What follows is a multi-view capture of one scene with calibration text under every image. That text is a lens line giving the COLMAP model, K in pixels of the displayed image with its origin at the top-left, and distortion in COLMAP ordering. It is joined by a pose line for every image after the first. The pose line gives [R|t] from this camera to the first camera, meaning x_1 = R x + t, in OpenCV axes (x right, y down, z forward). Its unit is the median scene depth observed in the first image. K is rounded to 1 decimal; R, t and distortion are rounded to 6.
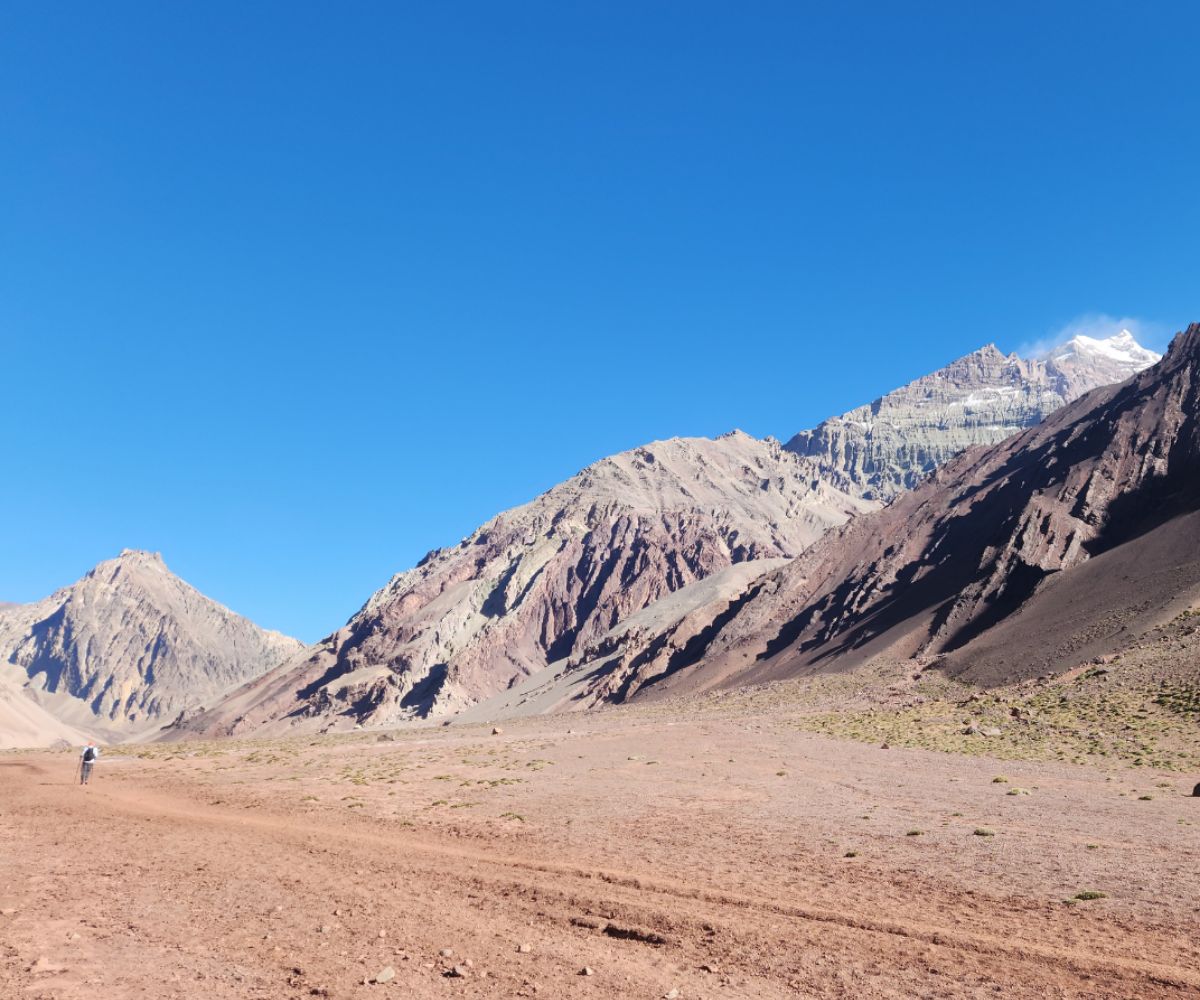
lens RADIAL K [[848.0, 0, 597.8], [0, 848.0, 497.7], [0, 0, 1]] dist [0.047591, -0.008980]
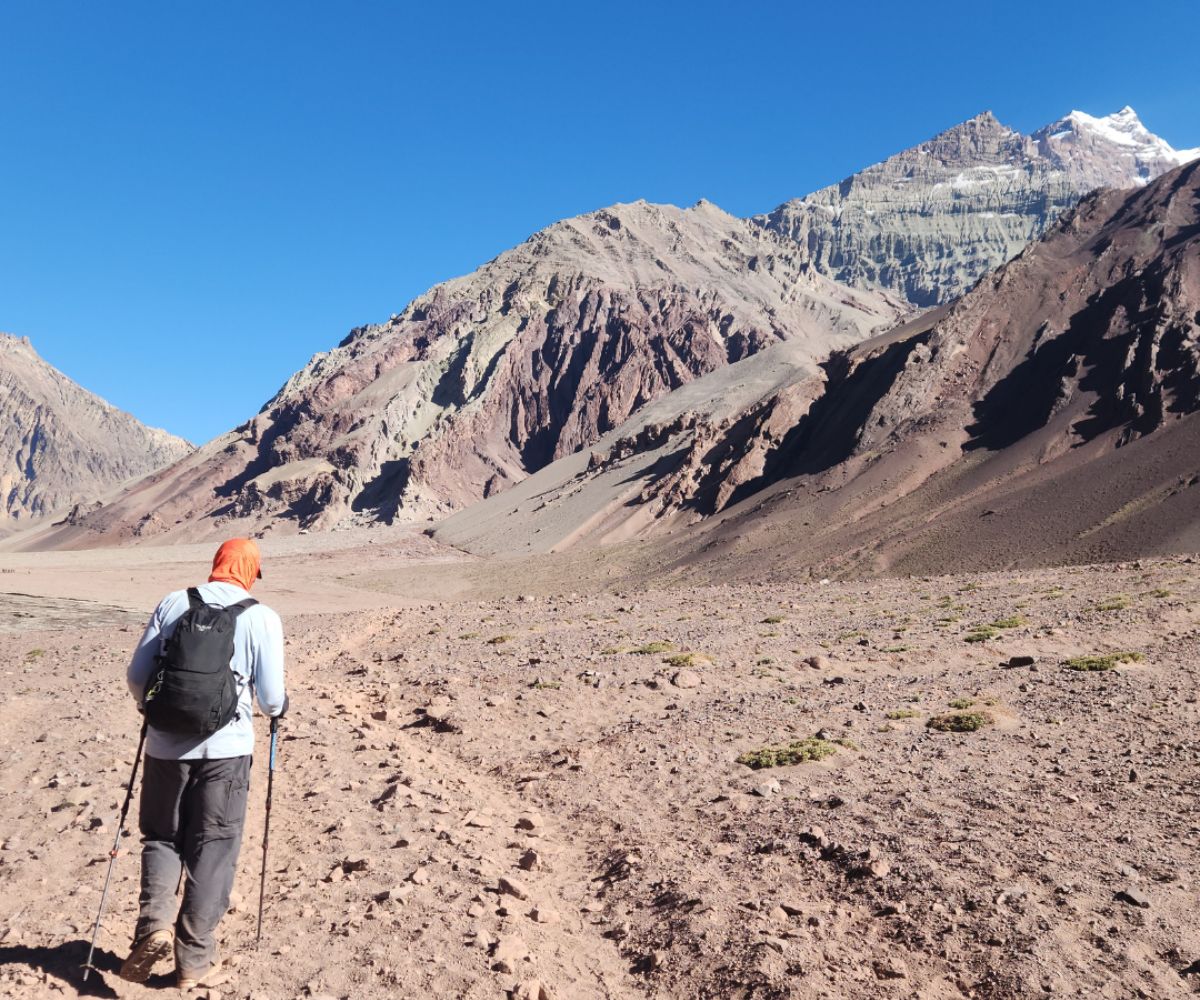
lens RADIAL K [[1339.1, 0, 601.1], [0, 1339.1, 499.9], [0, 0, 1]] dist [0.088174, 0.000000]
pose [[0.995994, 0.036830, -0.081480, 0.147431], [-0.017130, 0.972949, 0.230383, -0.077541], [0.087761, -0.228065, 0.969683, -0.258656]]
